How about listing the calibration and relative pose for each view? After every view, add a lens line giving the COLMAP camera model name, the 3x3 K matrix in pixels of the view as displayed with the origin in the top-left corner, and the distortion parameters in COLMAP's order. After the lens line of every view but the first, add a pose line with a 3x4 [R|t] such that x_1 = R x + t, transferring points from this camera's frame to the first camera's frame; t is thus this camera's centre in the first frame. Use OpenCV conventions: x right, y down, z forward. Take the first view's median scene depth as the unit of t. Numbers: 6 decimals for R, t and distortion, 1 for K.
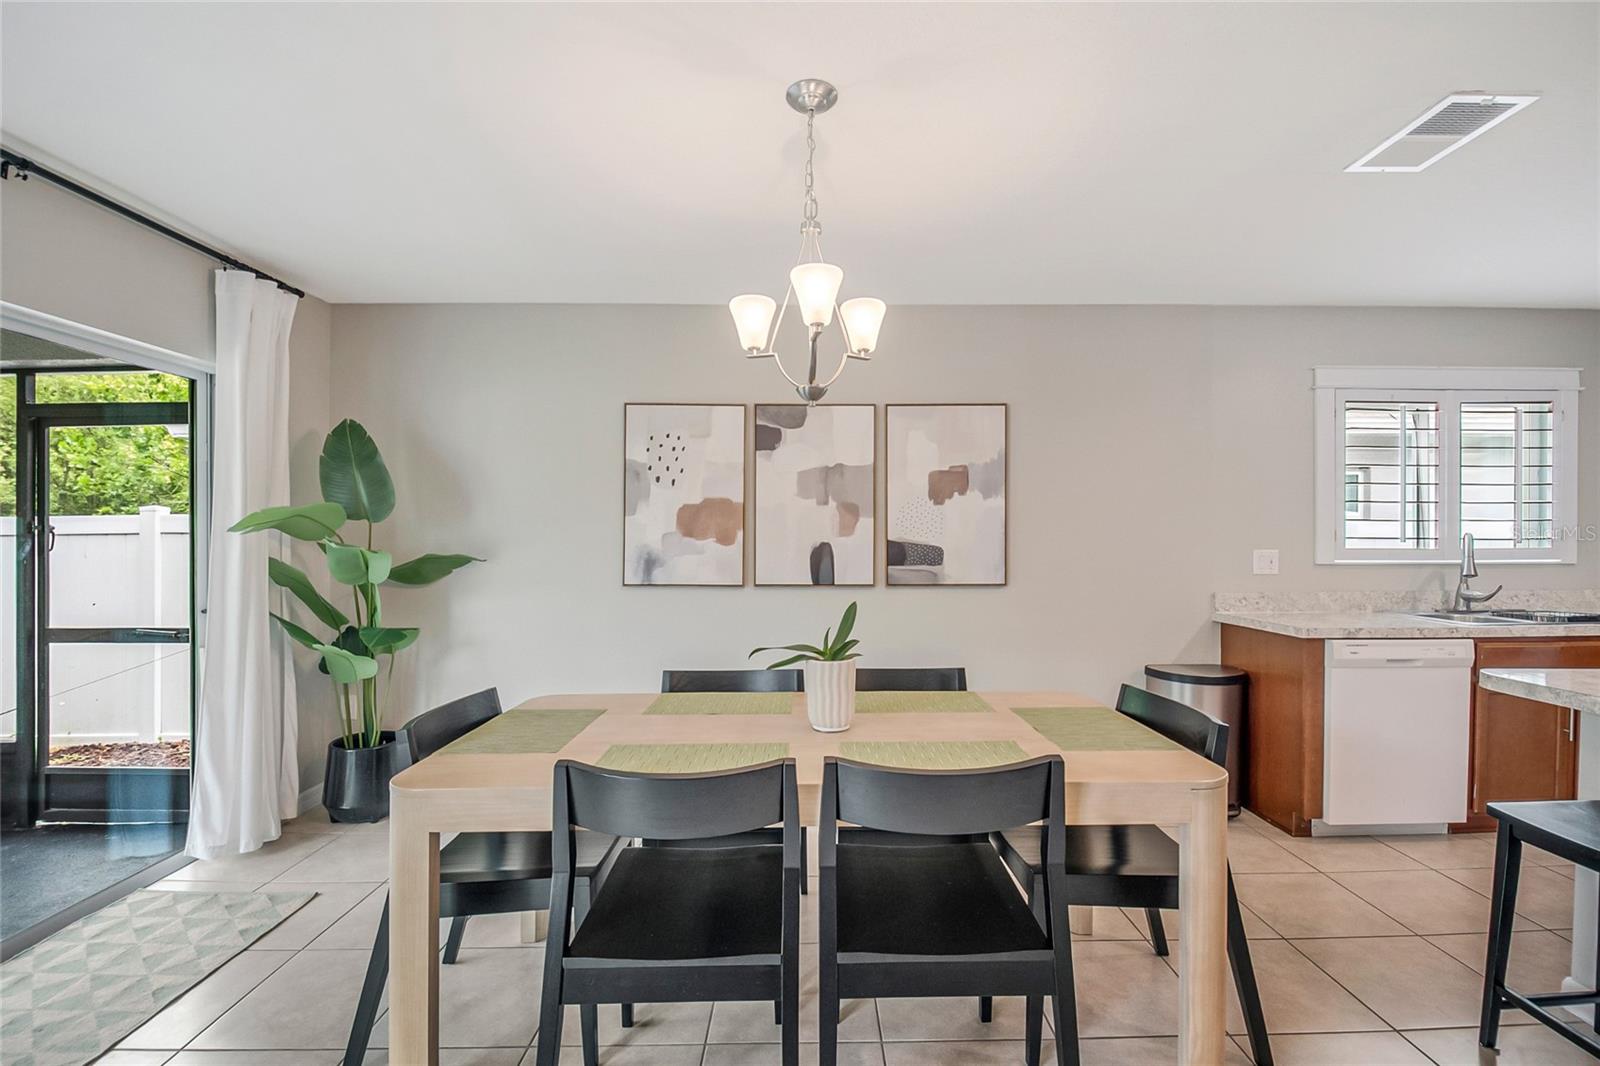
lens RADIAL K [[707.3, 0, 831.0], [0, 707.3, 544.3], [0, 0, 1]] dist [0.015201, -0.020874]
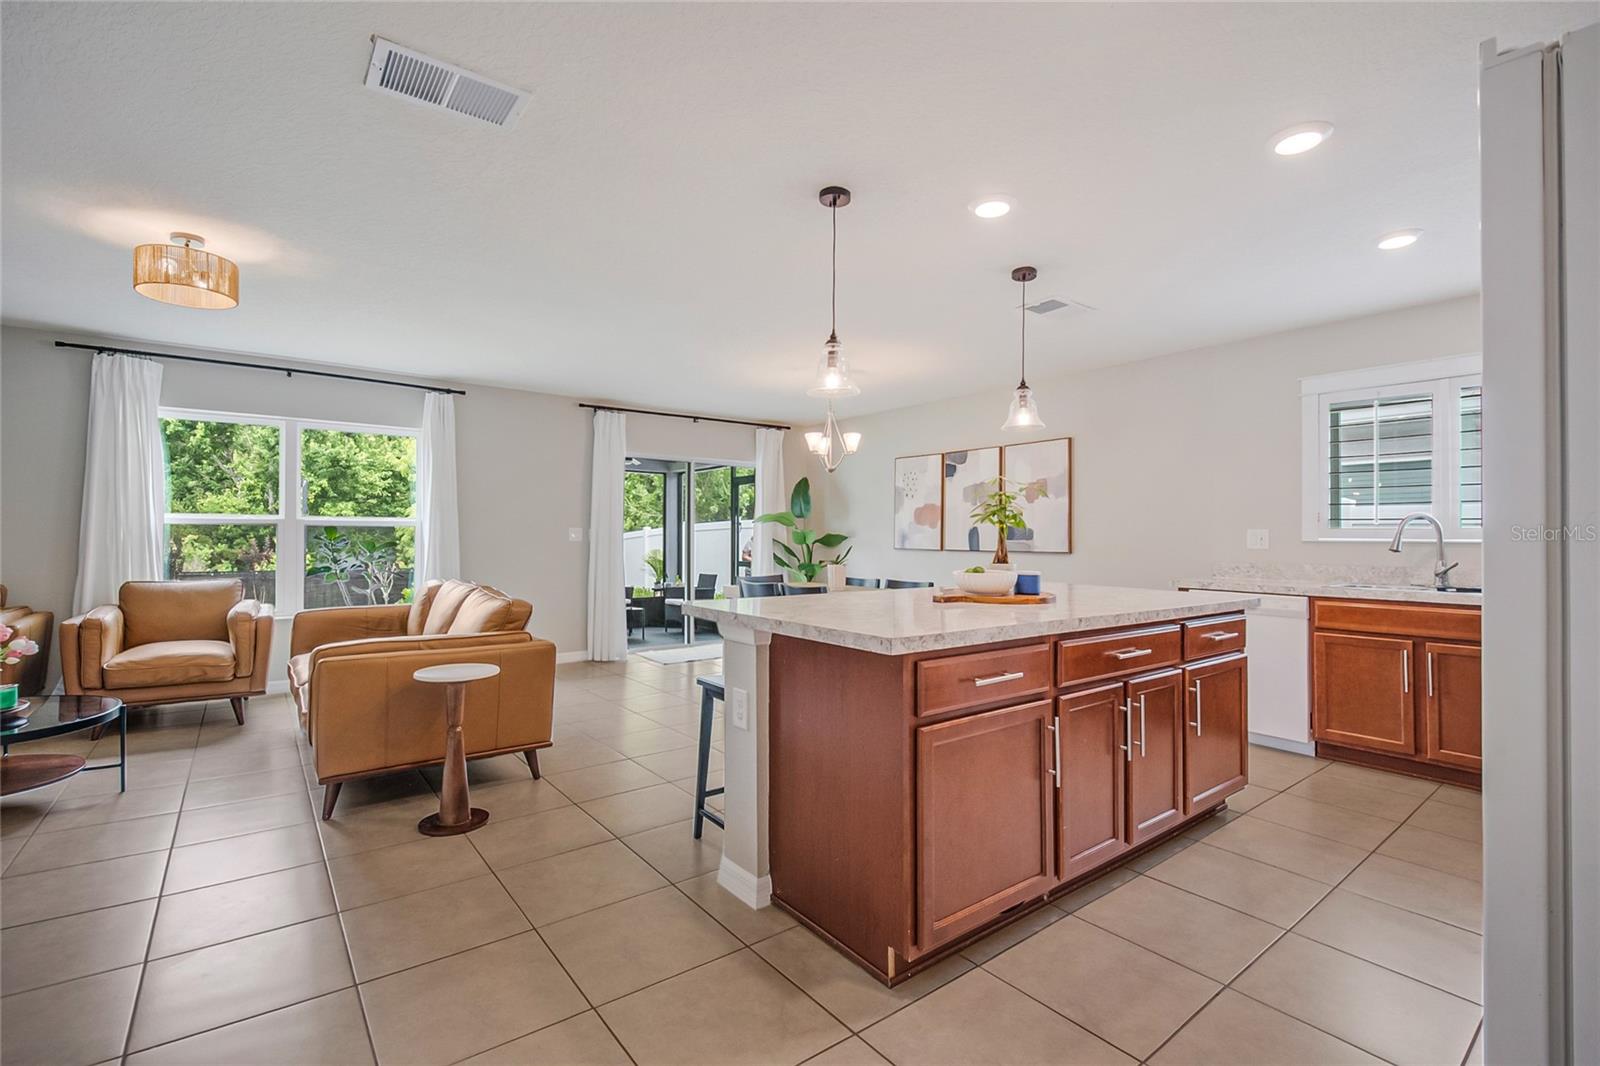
lens RADIAL K [[705.1, 0, 778.0], [0, 705.1, 521.4], [0, 0, 1]] dist [-0.036359, -0.000170]
pose [[0.577834, -0.013156, -0.816048, 1.142610], [-0.012406, 0.999613, -0.024901, 0.034101], [0.816060, 0.024512, 0.577448, -0.419544]]
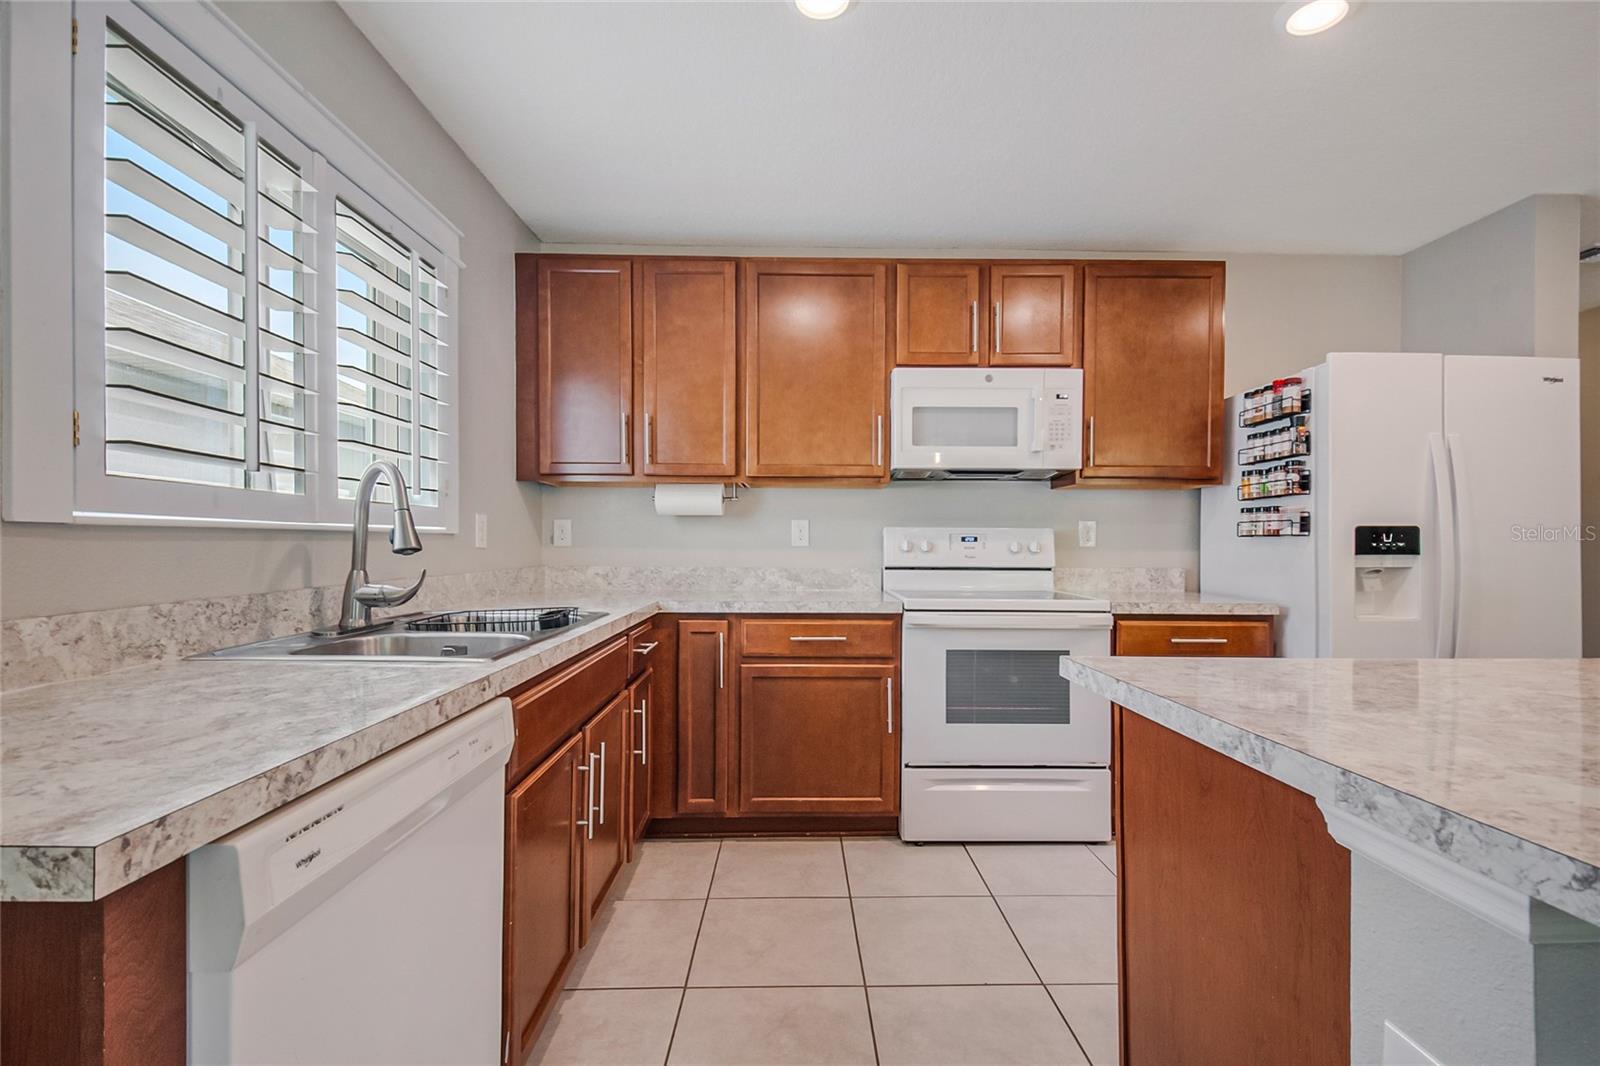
lens RADIAL K [[704.0, 0, 810.5], [0, 704.0, 549.7], [0, 0, 1]] dist [0.016426, -0.020408]
pose [[-0.008382, -0.010894, 0.999906, 0.407254], [-0.002555, 0.999938, 0.010873, 0.035196], [-0.999962, -0.002464, -0.008409, 0.687485]]
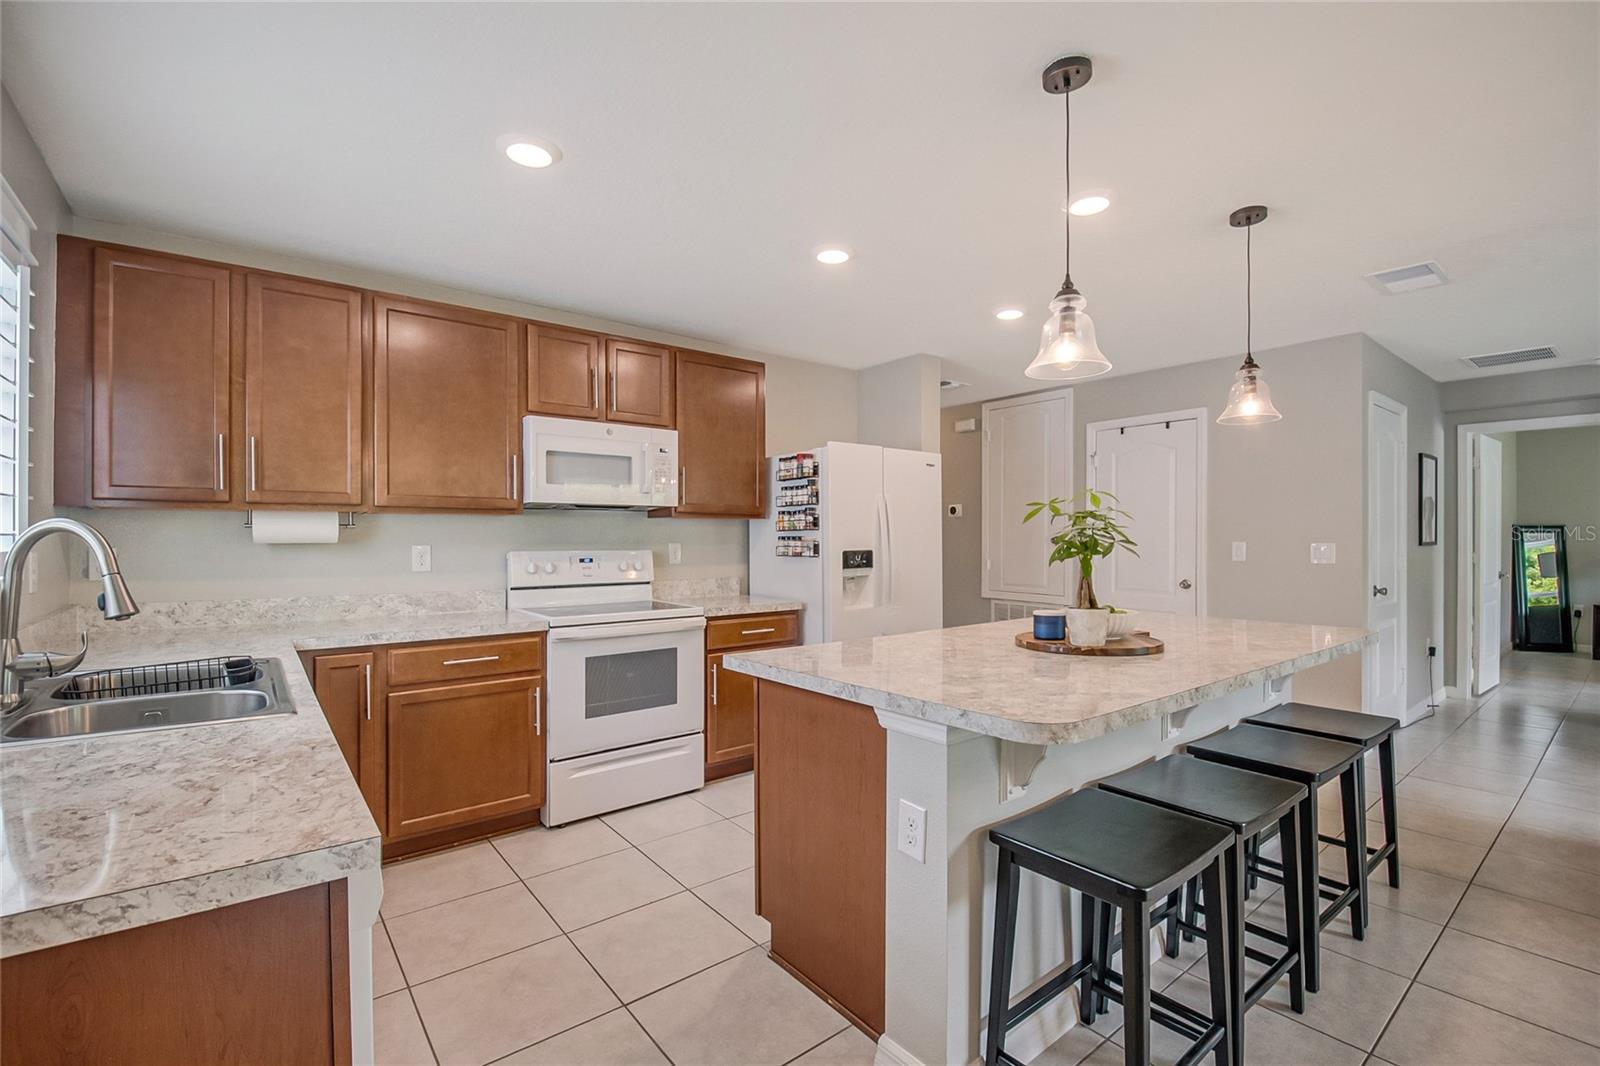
lens RADIAL K [[700.9, 0, 800.0], [0, 700.9, 533.0], [0, 0, 1]] dist [0.021327, -0.024474]
pose [[-0.613114, 0.008820, 0.789945, 0.274107], [0.005471, 0.999961, -0.006918, -0.001884], [-0.789975, 0.000080, -0.613139, 0.867930]]
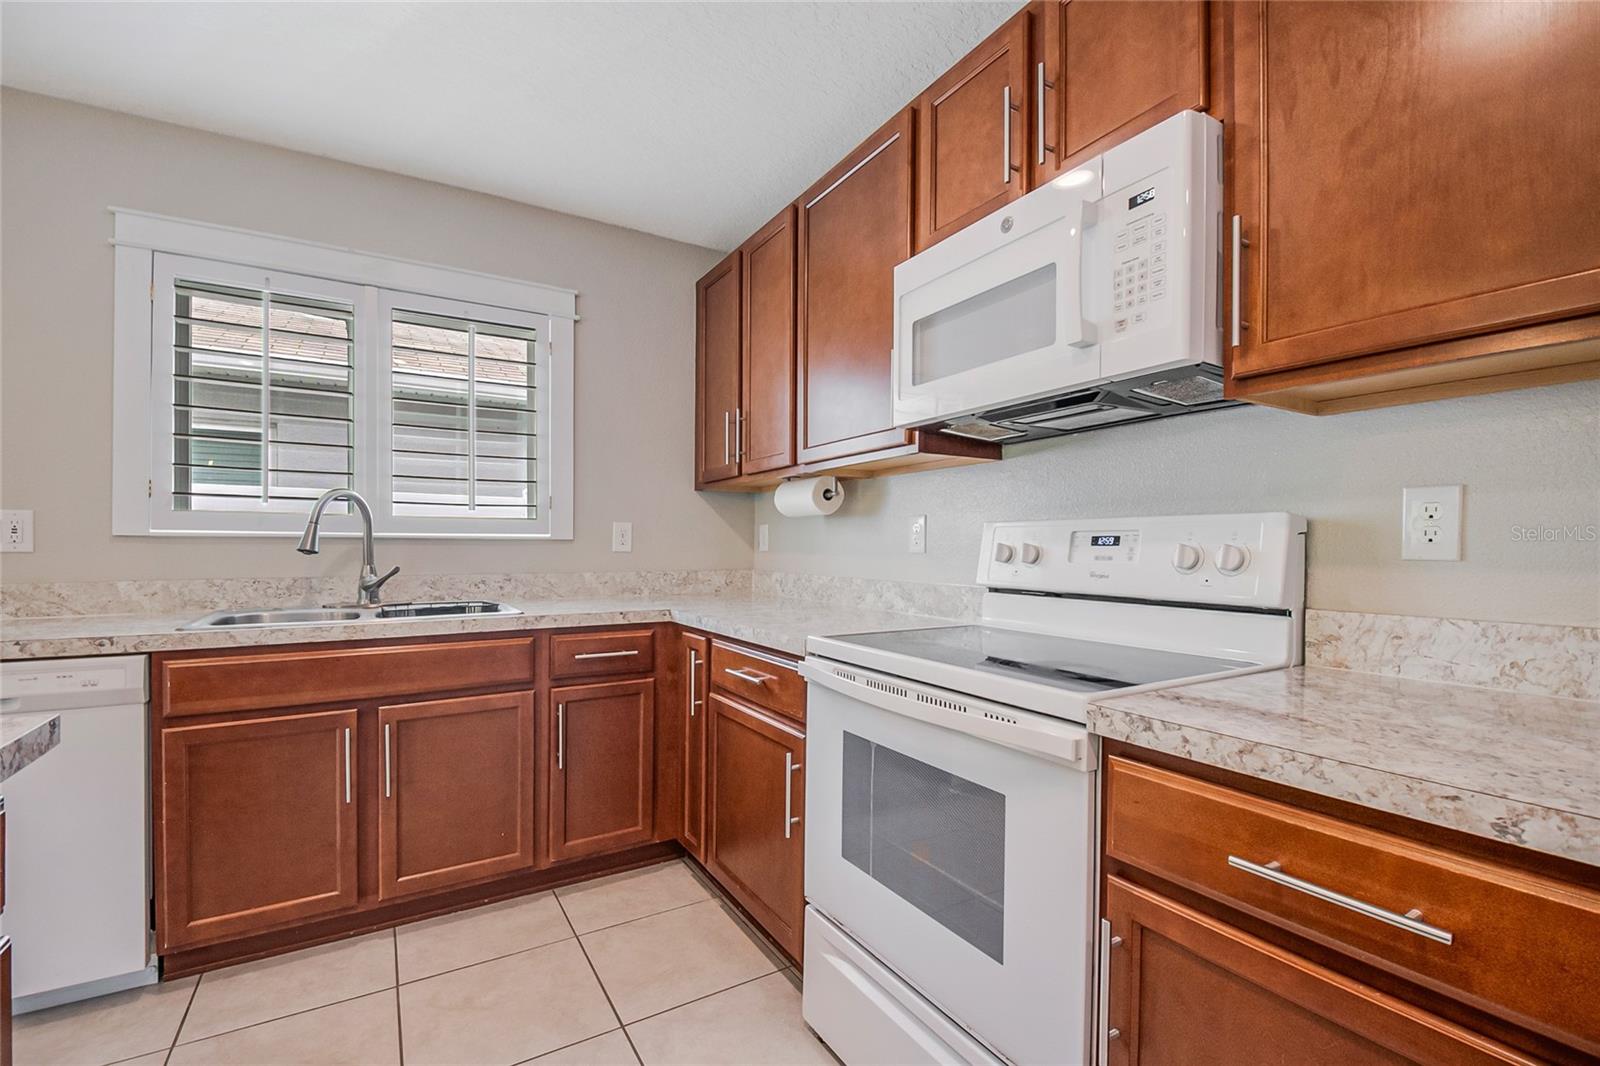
lens RADIAL K [[704.0, 0, 810.5], [0, 704.0, 549.7], [0, 0, 1]] dist [0.016426, -0.020408]
pose [[0.860304, 0.001642, 0.509778, 0.902622], [-0.004220, 0.999983, 0.003902, 0.035471], [-0.509764, -0.005508, 0.860297, 0.181051]]
